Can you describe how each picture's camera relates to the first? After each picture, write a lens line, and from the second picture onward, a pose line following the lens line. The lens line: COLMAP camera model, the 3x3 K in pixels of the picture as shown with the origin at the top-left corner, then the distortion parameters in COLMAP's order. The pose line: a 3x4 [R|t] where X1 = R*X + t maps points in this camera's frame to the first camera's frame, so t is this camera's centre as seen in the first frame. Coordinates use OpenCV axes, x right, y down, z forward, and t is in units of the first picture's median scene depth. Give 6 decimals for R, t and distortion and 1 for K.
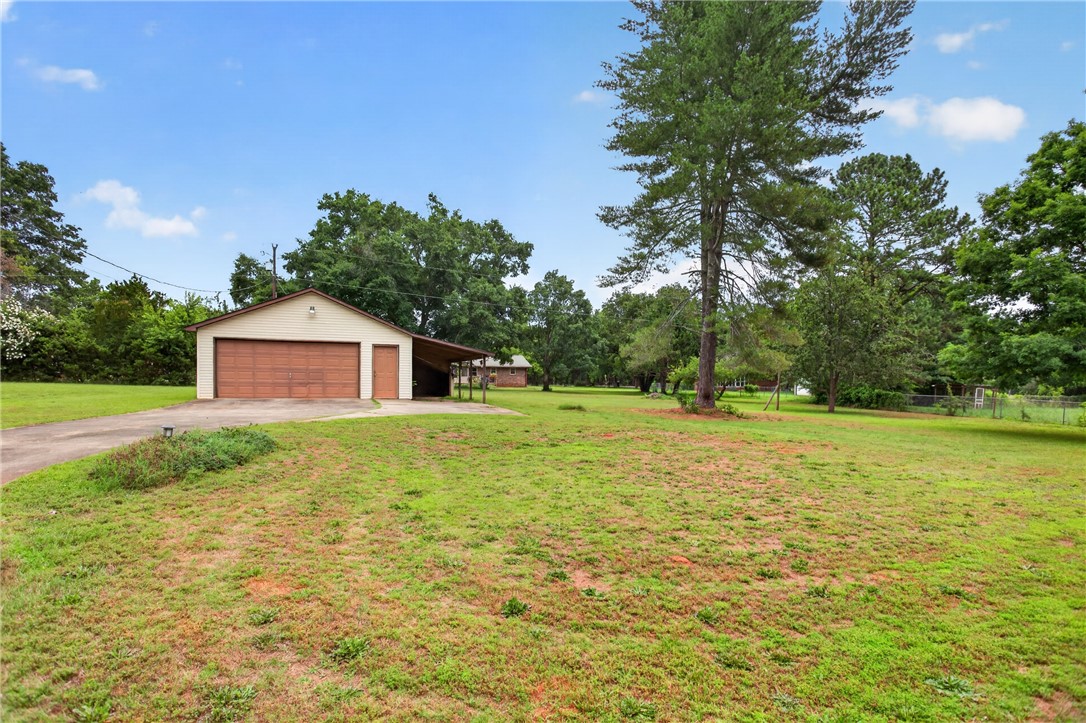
lens RADIAL K [[544.2, 0, 531.3], [0, 544.2, 394.2], [0, 0, 1]] dist [-0.012885, 0.002824]
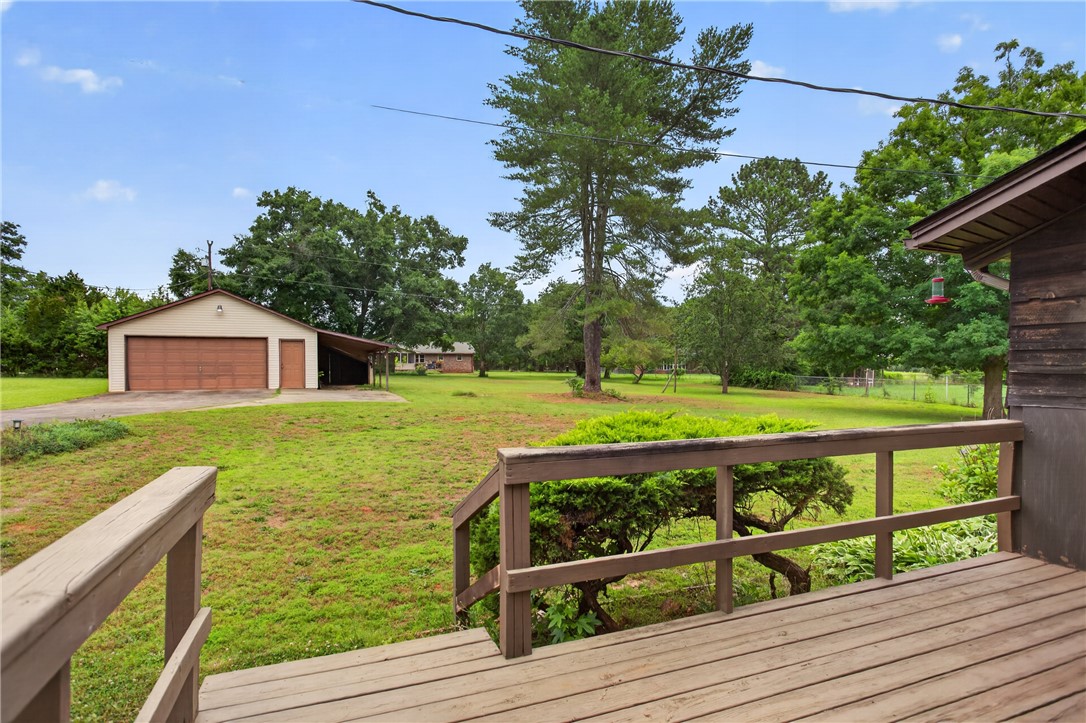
lens RADIAL K [[544.2, 0, 533.0], [0, 544.2, 363.7], [0, 0, 1]] dist [-0.012885, 0.002824]
pose [[0.998896, -0.014102, 0.044814, 0.111257], [0.015278, 0.999545, -0.026014, -0.004379], [-0.044427, 0.026670, 0.998657, -0.072747]]
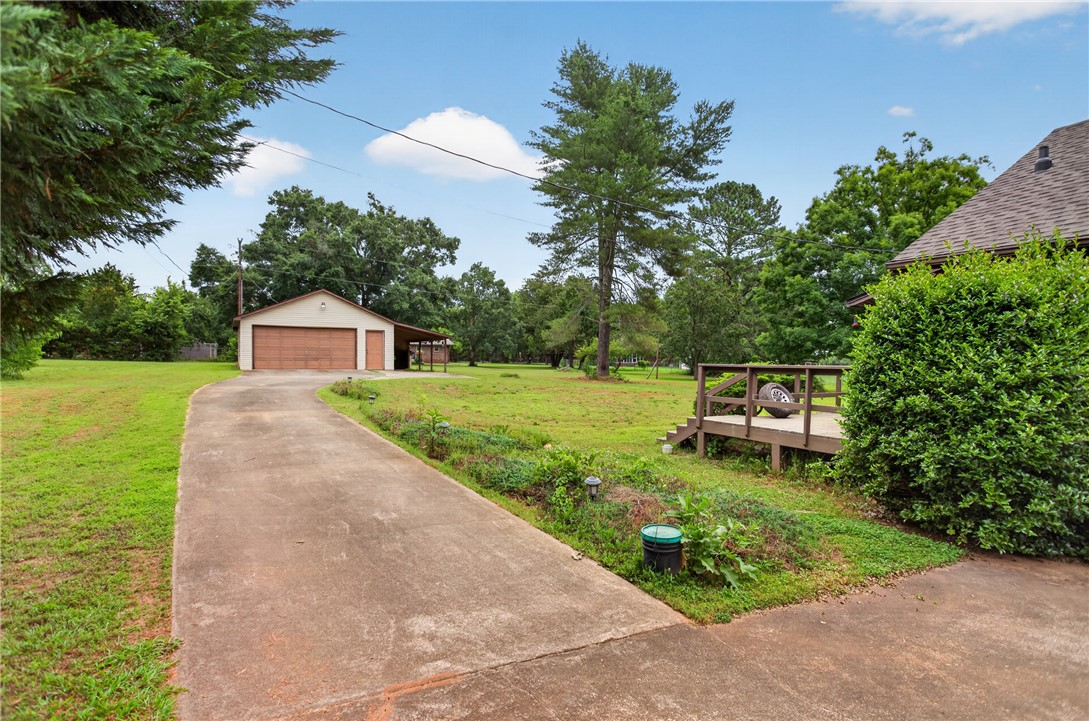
lens RADIAL K [[579.6, 0, 509.4], [0, 579.6, 366.0], [0, 0, 1]] dist [-0.012308, -0.000447]
pose [[0.990537, -0.003257, 0.137207, -0.088869], [0.004889, 0.999921, -0.011562, 0.011390], [-0.137159, 0.012124, 0.990475, -0.322671]]
